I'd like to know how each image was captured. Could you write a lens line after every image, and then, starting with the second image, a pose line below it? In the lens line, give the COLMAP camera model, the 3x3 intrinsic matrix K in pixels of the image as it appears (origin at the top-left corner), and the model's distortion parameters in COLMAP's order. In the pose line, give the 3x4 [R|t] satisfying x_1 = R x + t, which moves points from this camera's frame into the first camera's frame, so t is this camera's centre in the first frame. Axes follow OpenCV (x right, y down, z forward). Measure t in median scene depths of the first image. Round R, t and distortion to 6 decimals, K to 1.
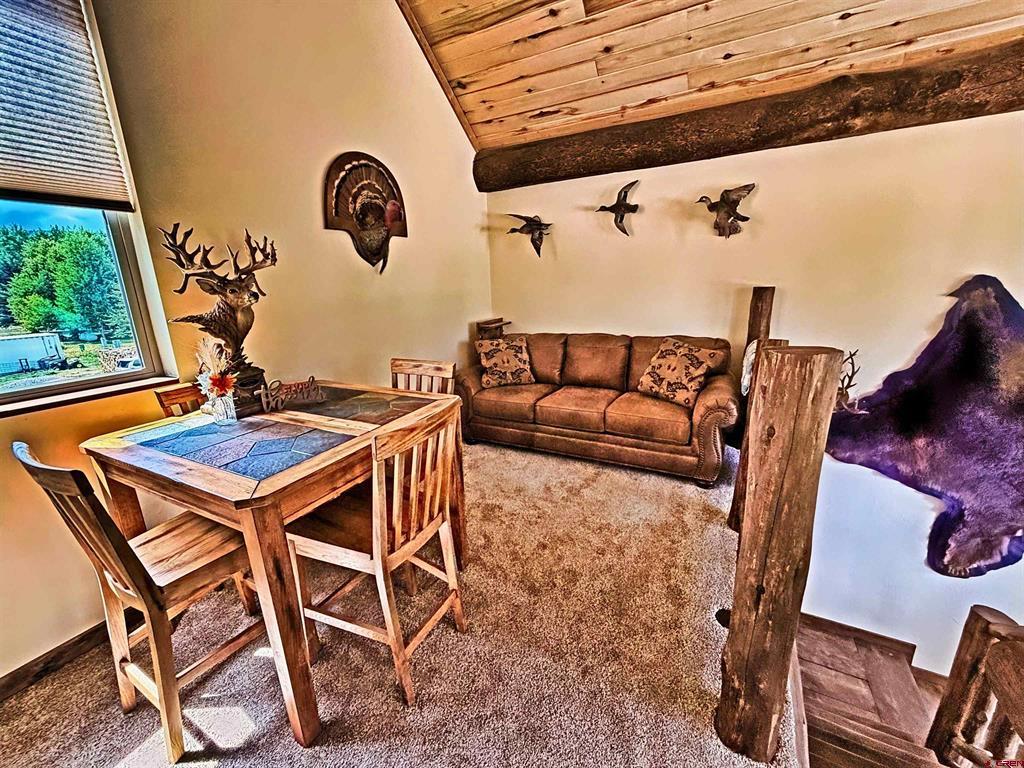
lens RADIAL K [[408.7, 0, 511.0], [0, 408.7, 386.2], [0, 0, 1]] dist [-0.001511, 0.000646]
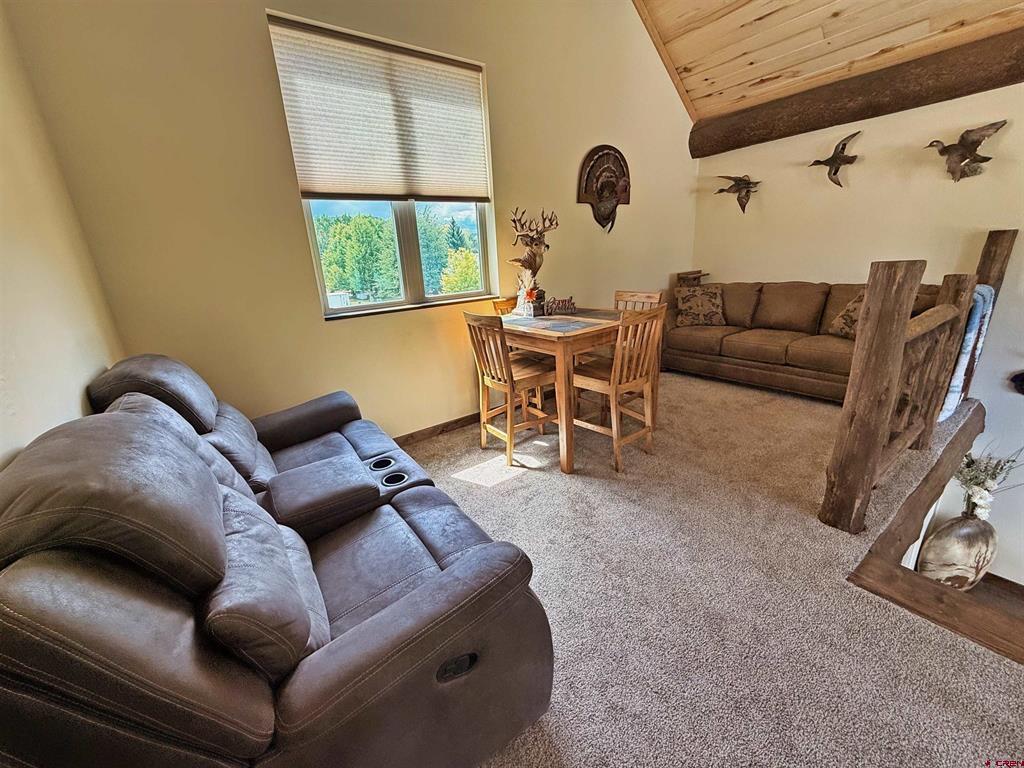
lens RADIAL K [[408.7, 0, 511.8], [0, 408.7, 383.7], [0, 0, 1]] dist [-0.001511, 0.000646]
pose [[0.902393, 0.109141, -0.416863, 0.015783], [-0.079111, 0.992911, 0.088704, 0.122367], [0.423590, -0.047067, 0.904631, -0.379029]]
